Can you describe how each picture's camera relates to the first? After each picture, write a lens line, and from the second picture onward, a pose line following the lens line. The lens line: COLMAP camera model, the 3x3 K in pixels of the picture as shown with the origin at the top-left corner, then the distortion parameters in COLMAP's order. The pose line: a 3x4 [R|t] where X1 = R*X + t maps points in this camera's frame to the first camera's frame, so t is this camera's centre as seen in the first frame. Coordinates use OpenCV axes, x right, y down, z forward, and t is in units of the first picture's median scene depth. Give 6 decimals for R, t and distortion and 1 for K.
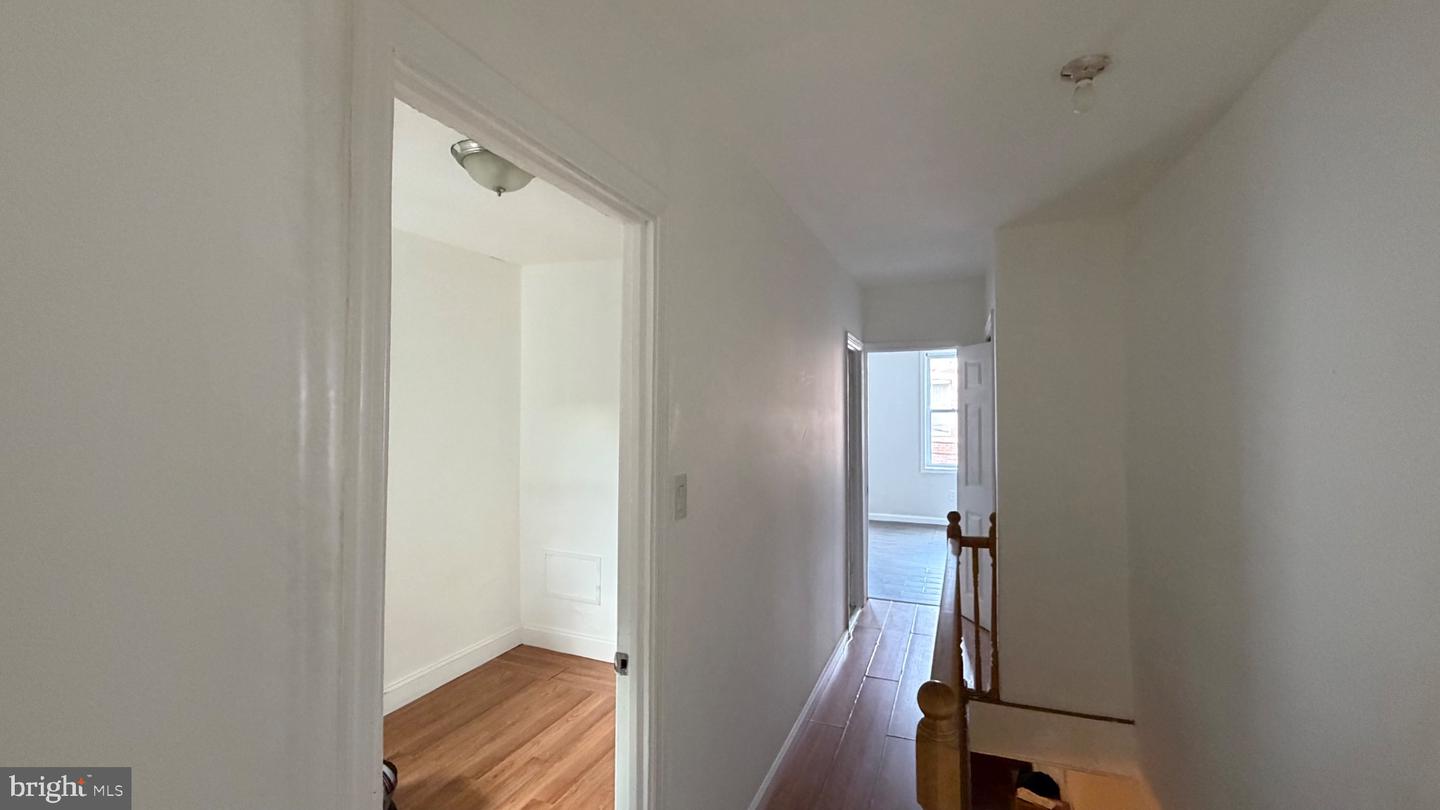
lens RADIAL K [[577.7, 0, 718.9], [0, 577.7, 406.5], [0, 0, 1]] dist [0.002719, -0.000301]
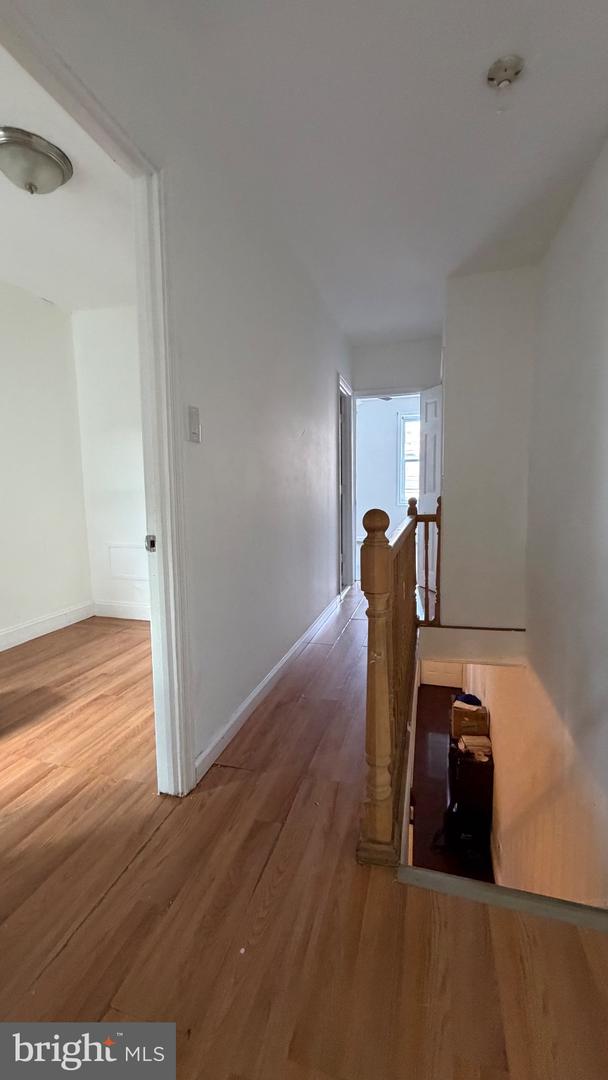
lens RADIAL K [[433.3, 0, 306.4], [0, 433.3, 536.9], [0, 0, 1]] dist [0.002719, -0.000301]
pose [[0.992811, -0.026286, 0.116767, 0.031784], [0.011577, 0.992101, 0.124903, 0.146636], [-0.119128, -0.122653, 0.985274, -0.002630]]
